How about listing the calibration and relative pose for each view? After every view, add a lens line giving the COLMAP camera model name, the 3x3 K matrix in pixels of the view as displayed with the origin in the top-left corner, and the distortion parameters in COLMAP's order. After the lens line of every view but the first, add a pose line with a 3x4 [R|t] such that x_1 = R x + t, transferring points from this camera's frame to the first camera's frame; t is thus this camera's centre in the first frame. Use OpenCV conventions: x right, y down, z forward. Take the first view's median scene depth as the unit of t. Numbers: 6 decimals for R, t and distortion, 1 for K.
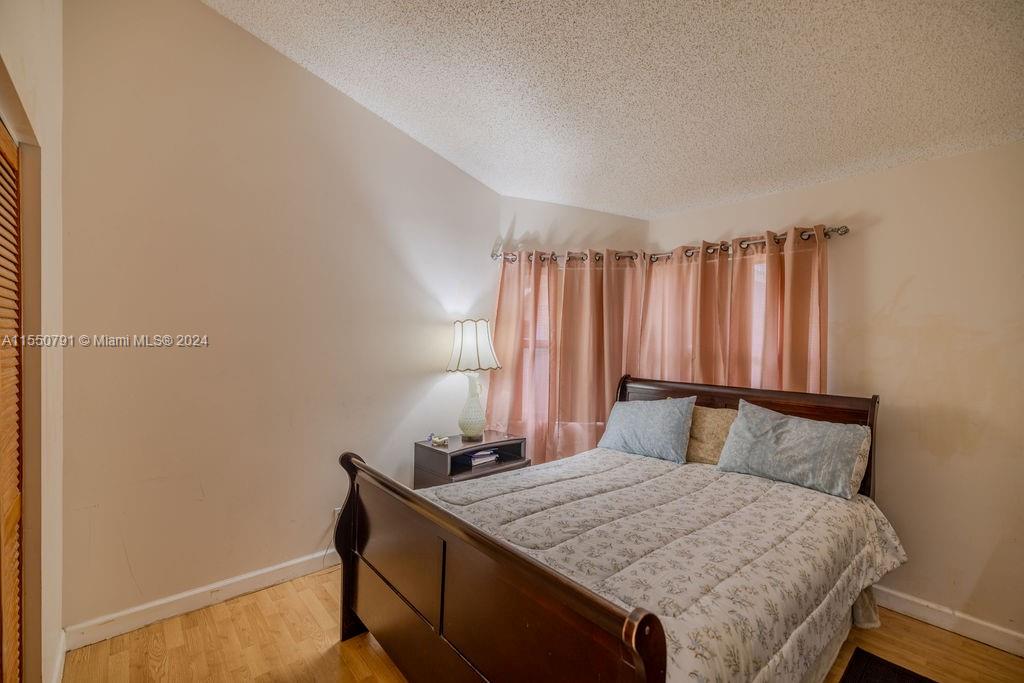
lens RADIAL K [[425.7, 0, 512.9], [0, 425.7, 343.4], [0, 0, 1]] dist [-0.003041, -0.000589]
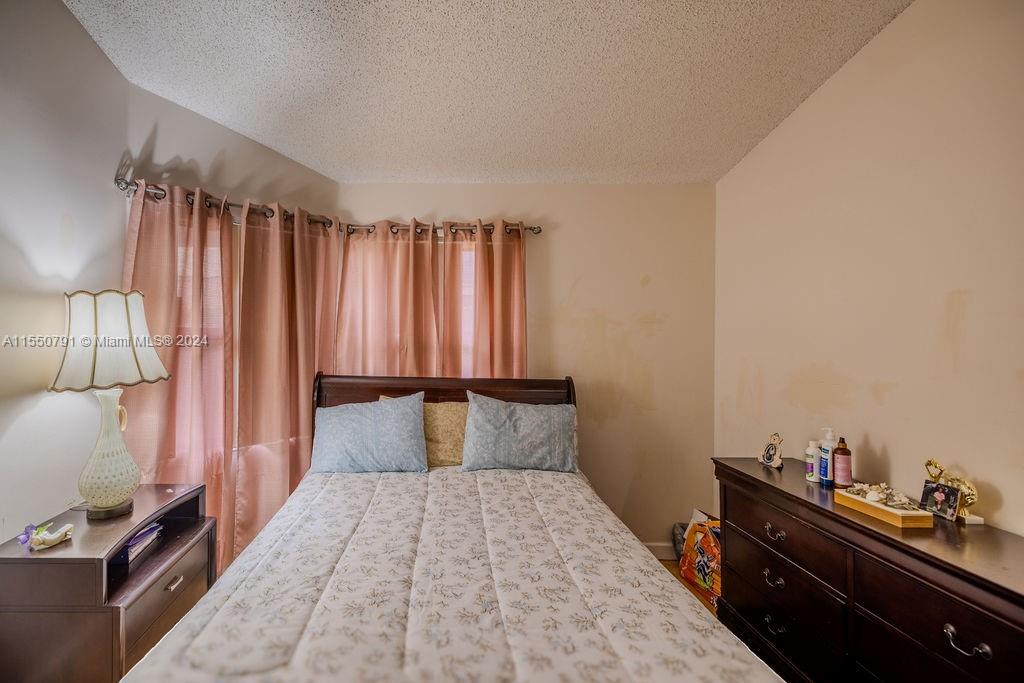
lens RADIAL K [[455.8, 0, 408.6], [0, 455.8, 328.8], [0, 0, 1]] dist [0.001194, 0.000104]
pose [[0.696996, -0.002033, 0.717073, -0.286748], [0.001809, 0.999998, 0.001077, -0.008608], [-0.717073, 0.000547, 0.696998, 0.378253]]
